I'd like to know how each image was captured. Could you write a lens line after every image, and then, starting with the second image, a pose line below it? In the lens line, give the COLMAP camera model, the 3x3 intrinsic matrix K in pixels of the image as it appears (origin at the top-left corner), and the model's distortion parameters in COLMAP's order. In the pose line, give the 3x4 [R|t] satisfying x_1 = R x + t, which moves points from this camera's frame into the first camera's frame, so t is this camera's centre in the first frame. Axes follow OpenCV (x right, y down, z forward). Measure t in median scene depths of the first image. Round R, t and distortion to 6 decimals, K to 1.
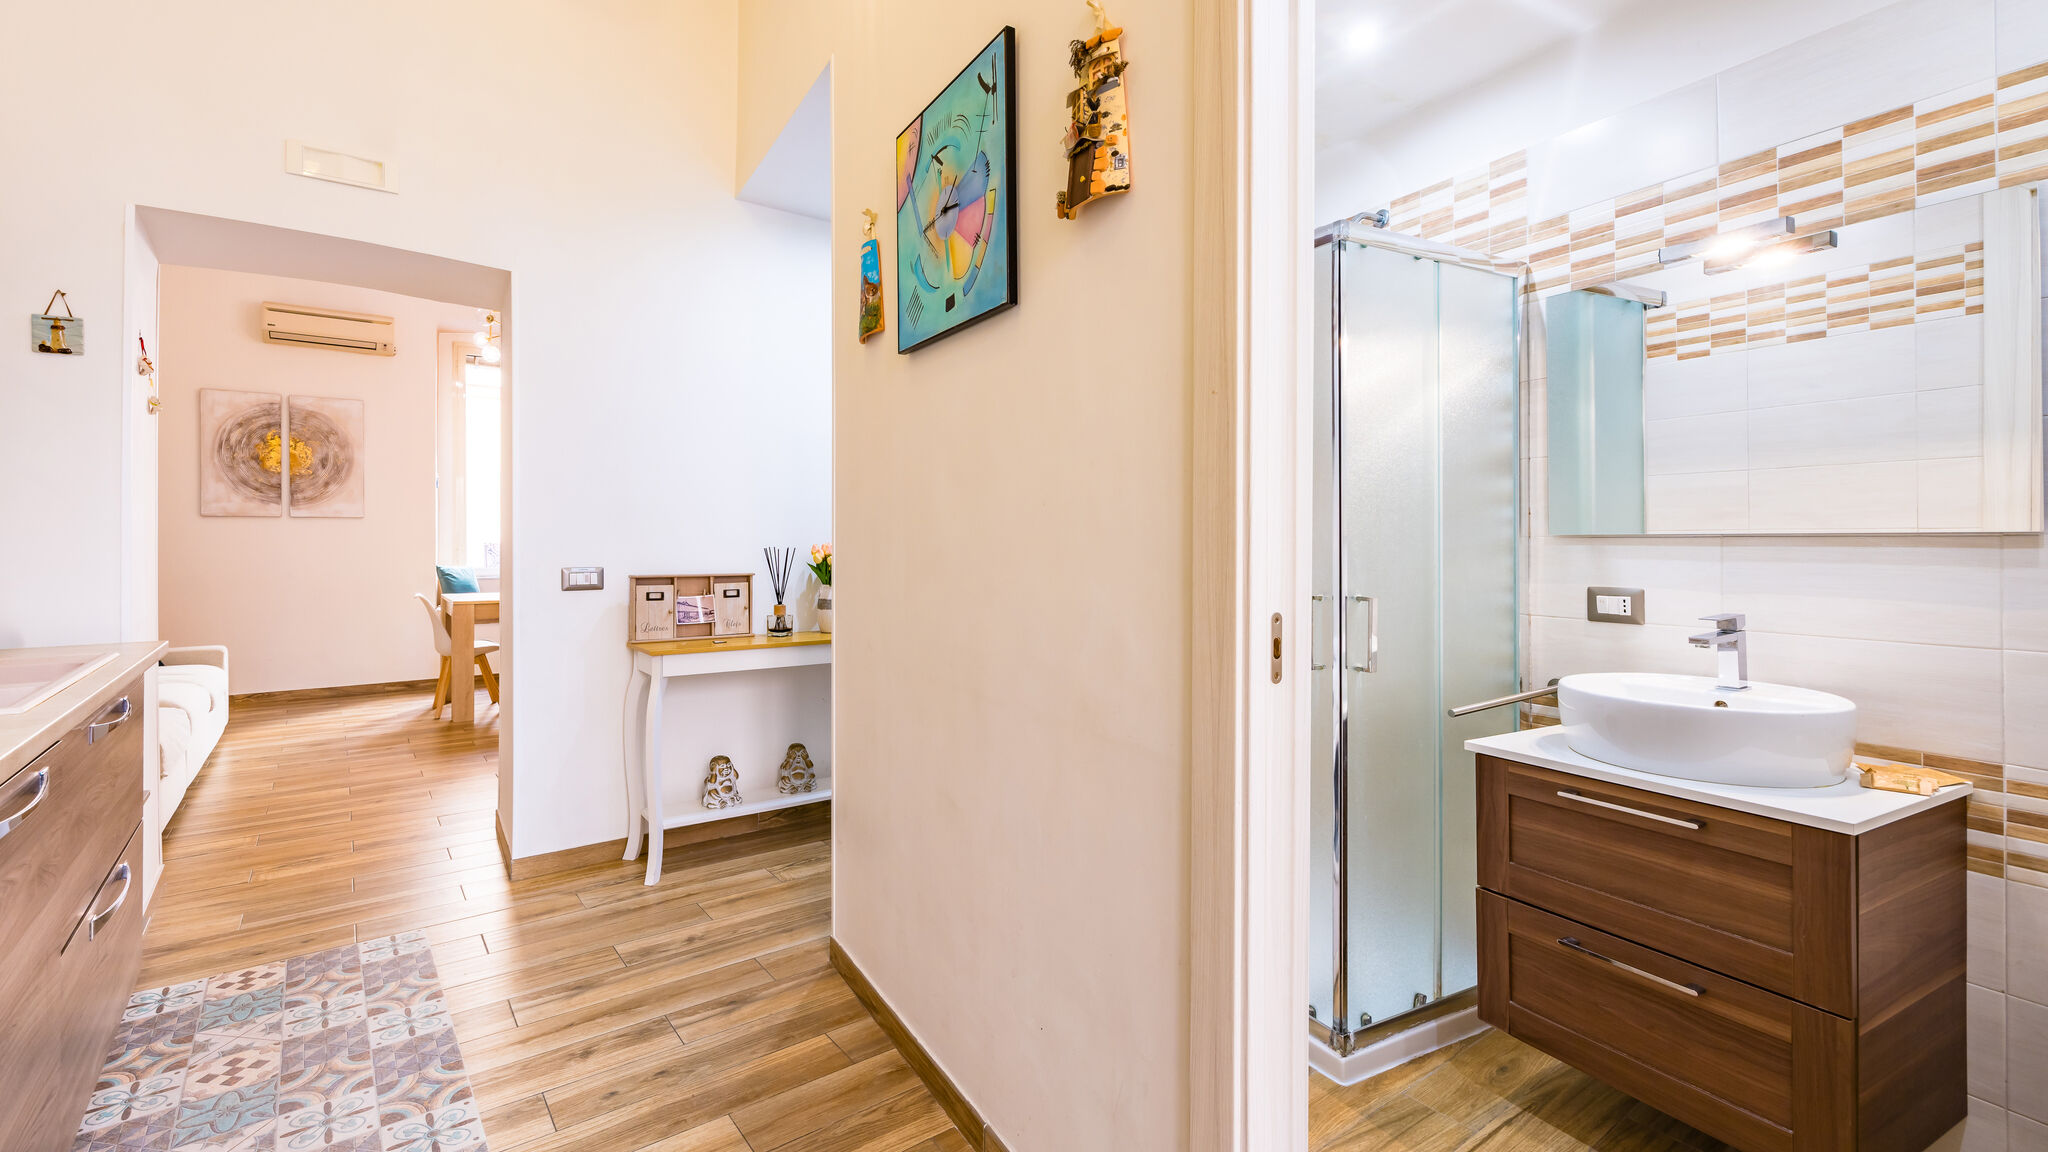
lens RADIAL K [[894.5, 0, 985.6], [0, 894.5, 525.1], [0, 0, 1]] dist [-0.003767, -0.000125]
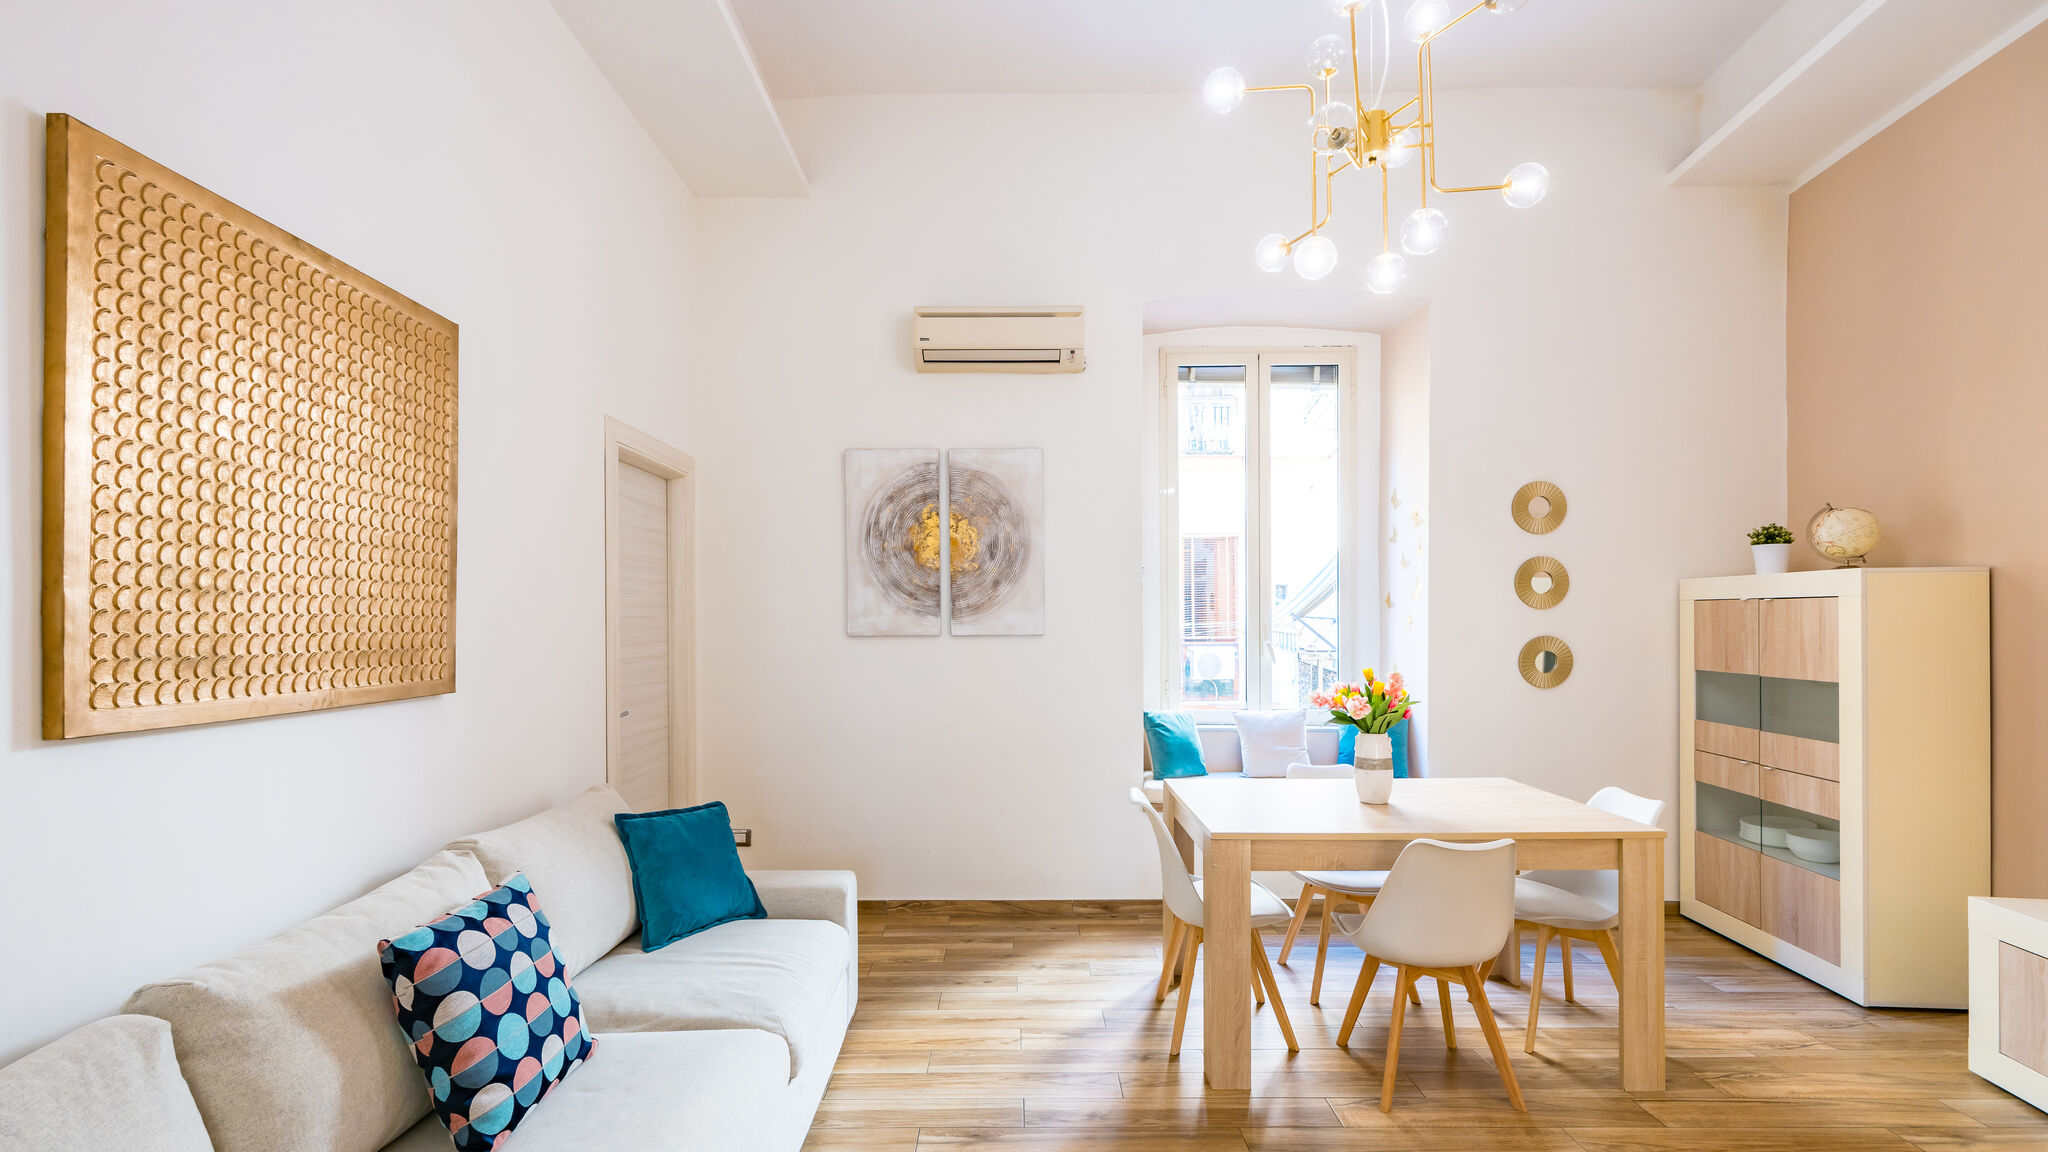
lens RADIAL K [[908.7, 0, 1000.6], [0, 908.7, 622.4], [0, 0, 1]] dist [0.004721, -0.001147]
pose [[0.808870, -0.002078, -0.587984, -0.974092], [0.010809, 0.999877, 0.011337, -0.070455], [0.587889, -0.015526, 0.808793, 1.310677]]
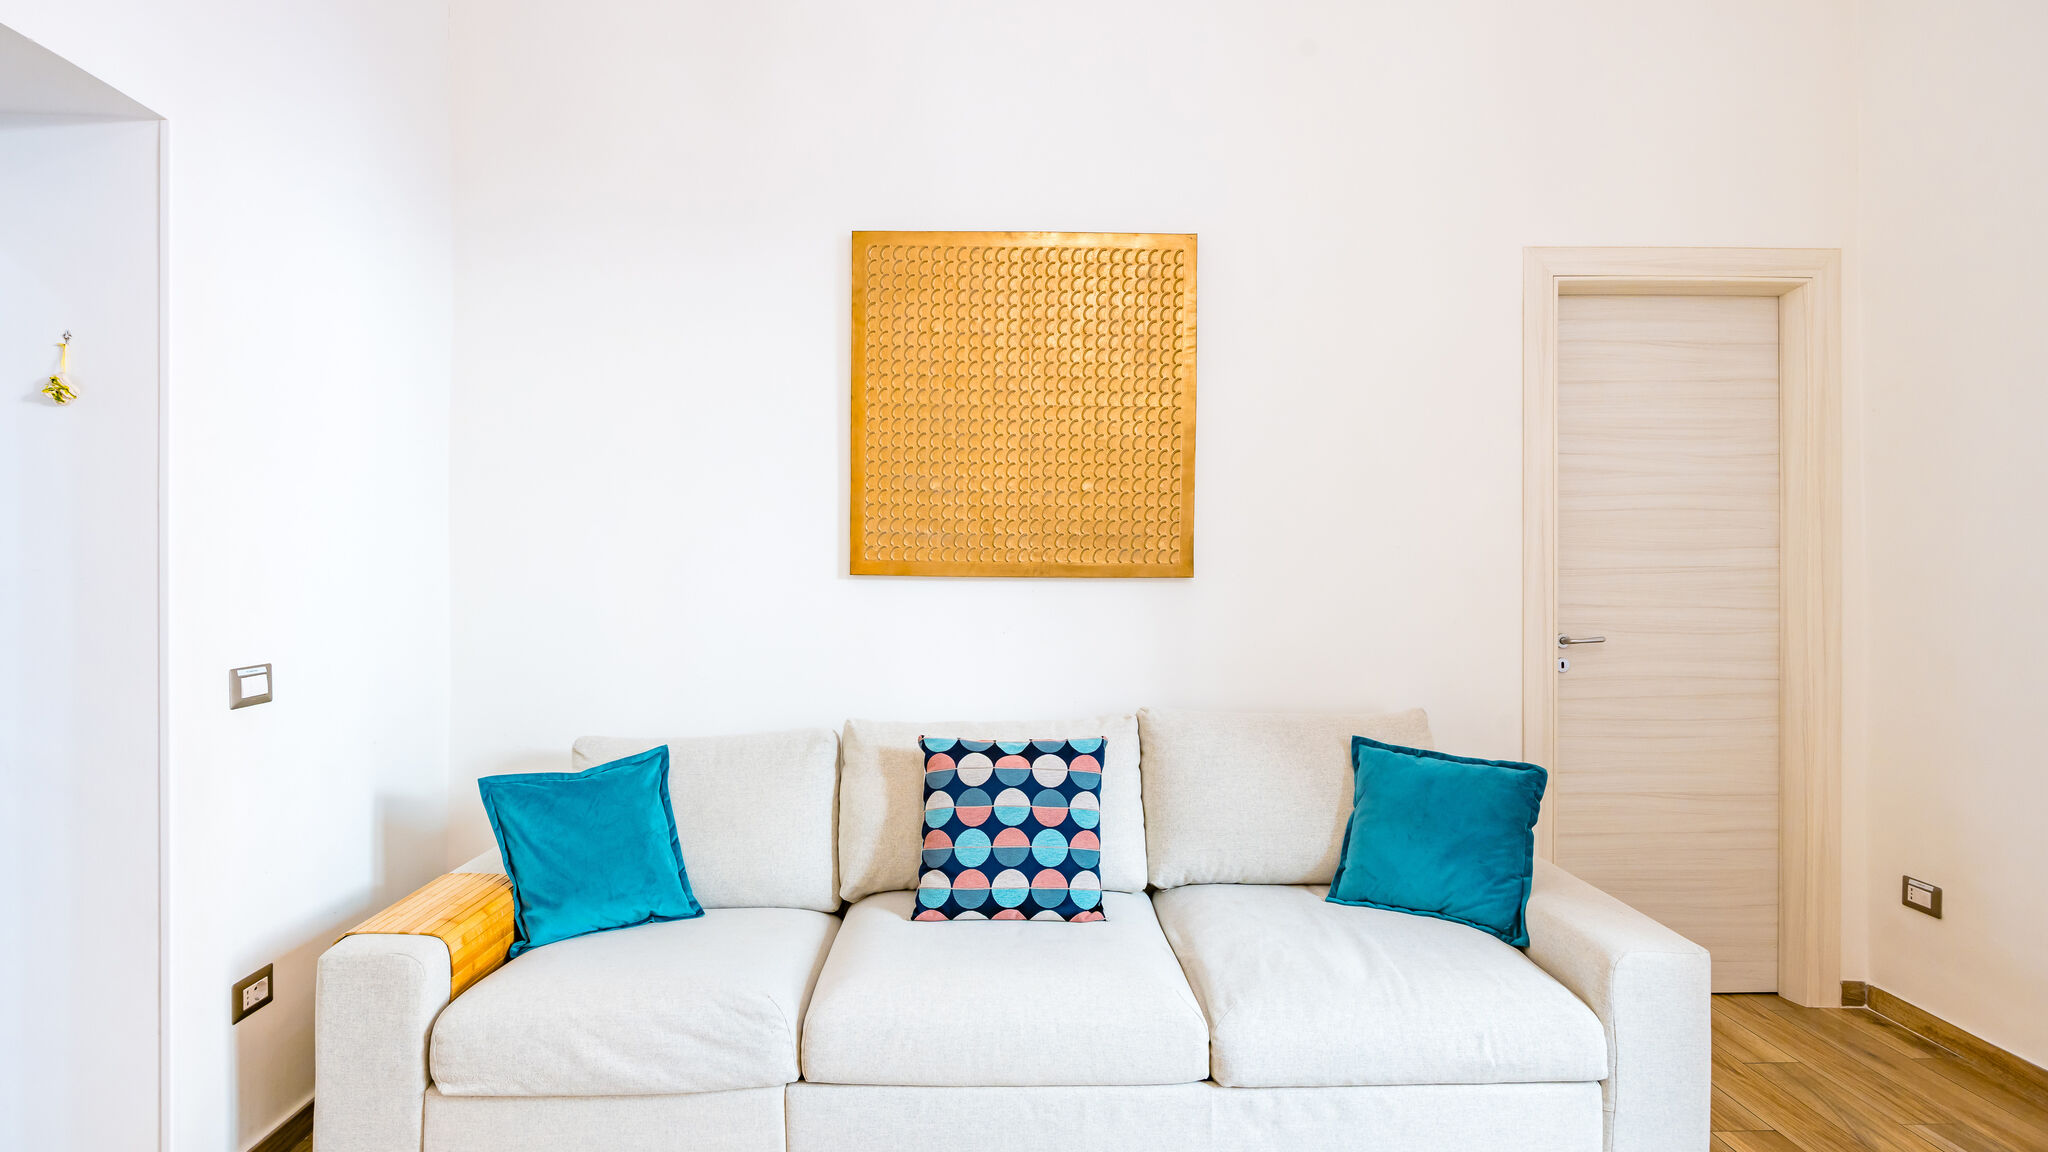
lens RADIAL K [[1025.1, 0, 995.2], [0, 1025.1, 558.3], [0, 0, 1]] dist [-0.011195, -0.001716]
pose [[-0.582983, -0.001907, -0.812482, -0.930867], [0.006229, 0.999957, -0.006816, -0.004985], [0.812461, -0.009035, -0.582946, 2.287585]]
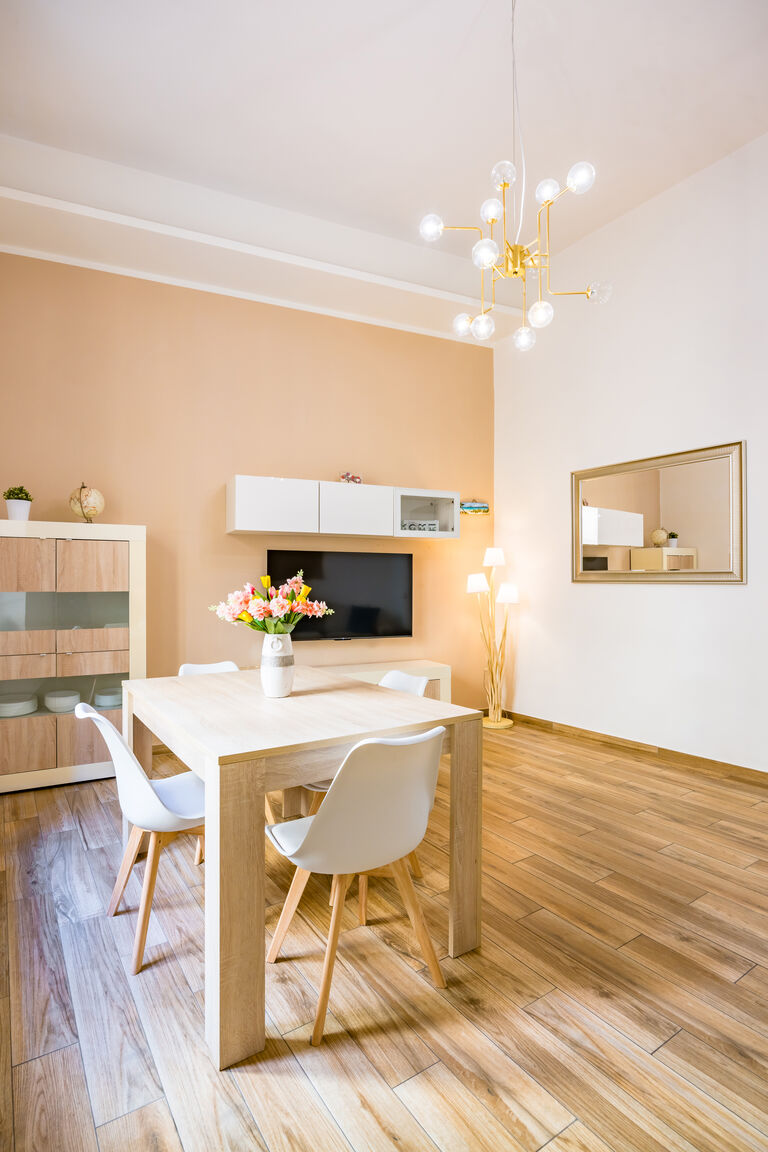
lens RADIAL K [[558.2, 0, 386.8], [0, 558.2, 580.2], [0, 0, 1]] dist [-0.018032, 0.000168]
pose [[0.027909, 0.009309, 0.999567, -2.221616], [-0.002499, 0.999954, -0.009242, 0.037482], [-0.999607, -0.002240, 0.027931, 2.507390]]
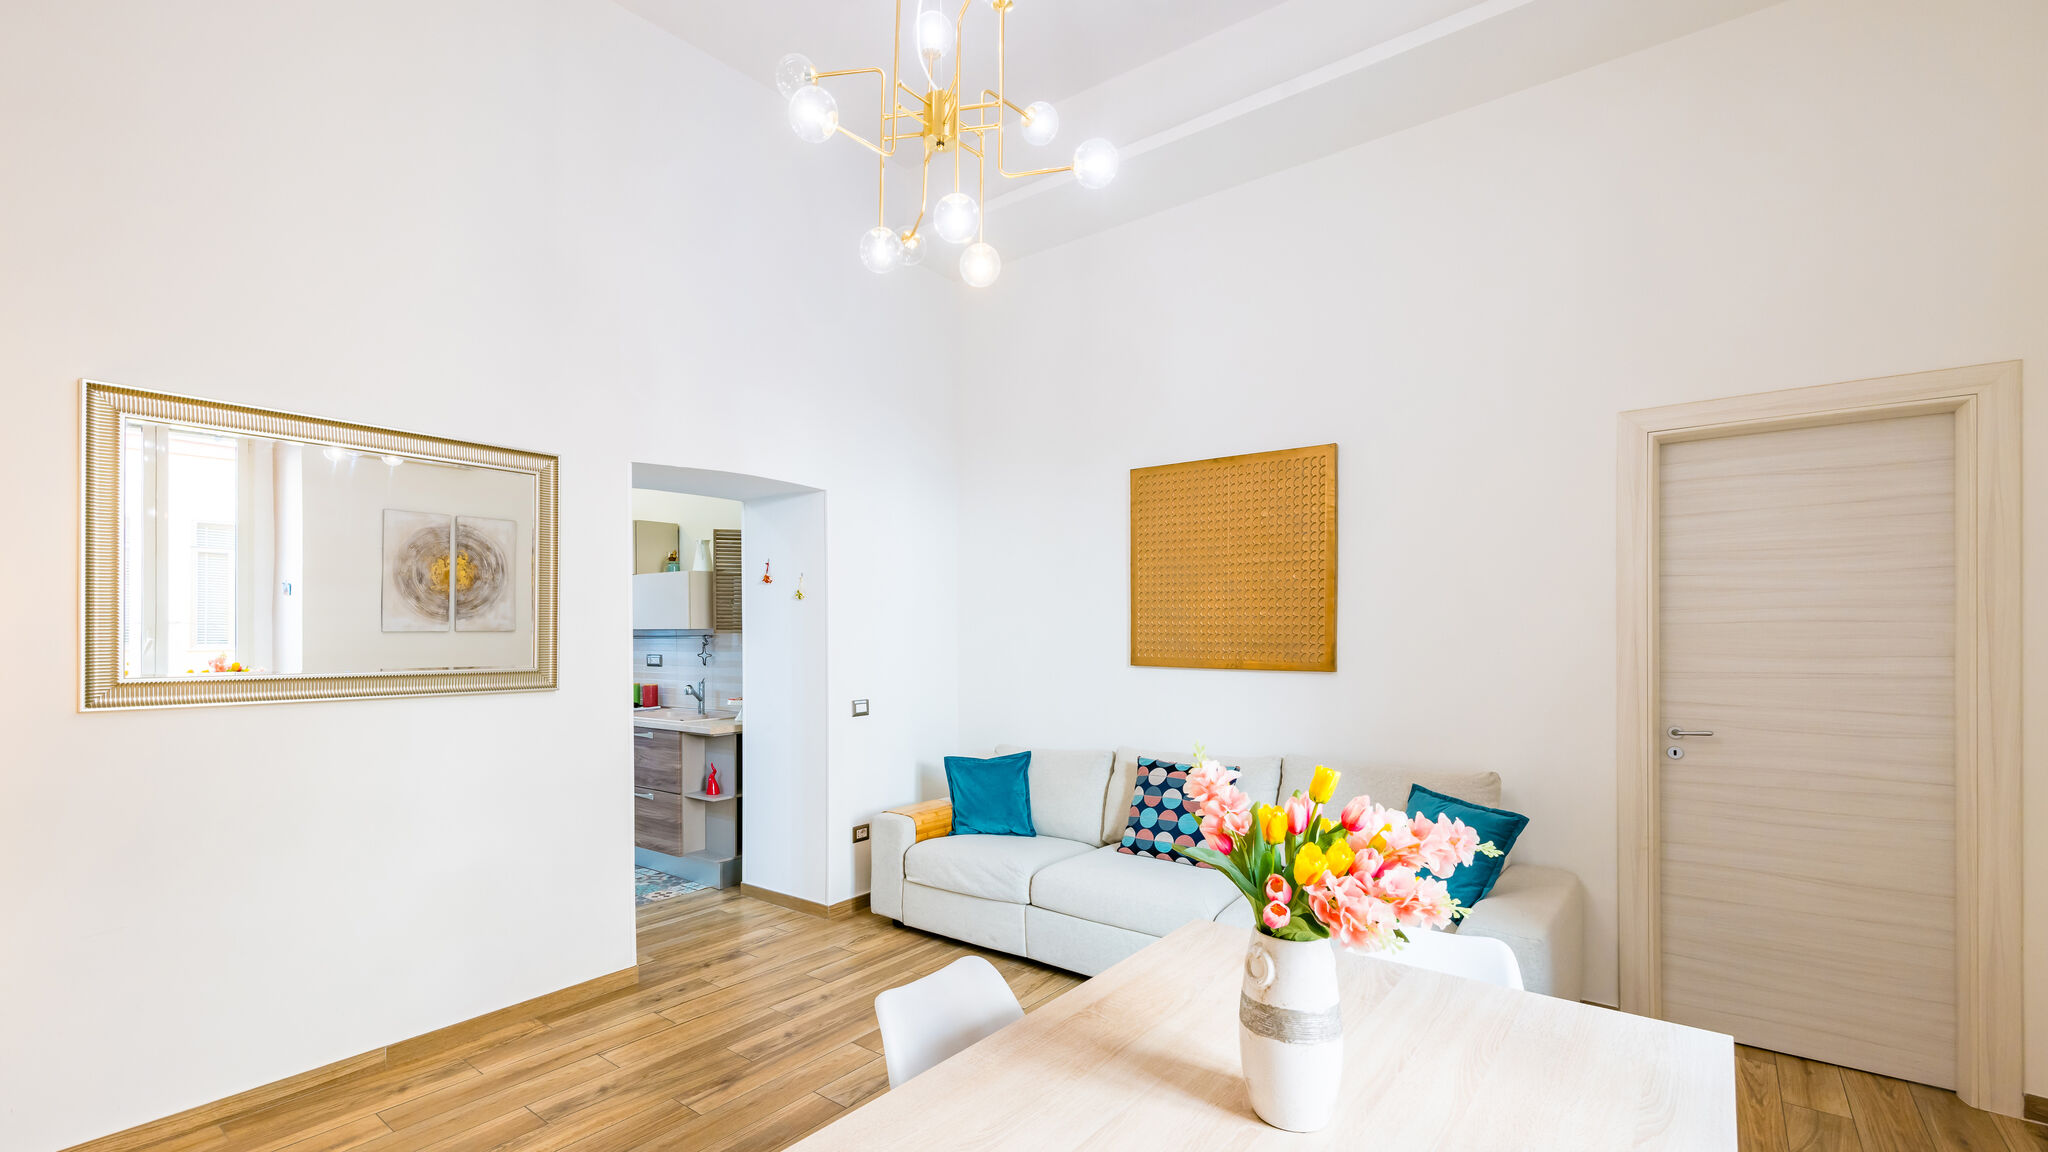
lens RADIAL K [[852.4, 0, 954.7], [0, 852.4, 654.4], [0, 0, 1]] dist [0.005084, 0.000608]
pose [[-0.968764, 0.002903, -0.247966, -1.019748], [0.000812, 0.999963, 0.008537, -0.034705], [0.247982, 0.008069, -0.968731, 3.082177]]
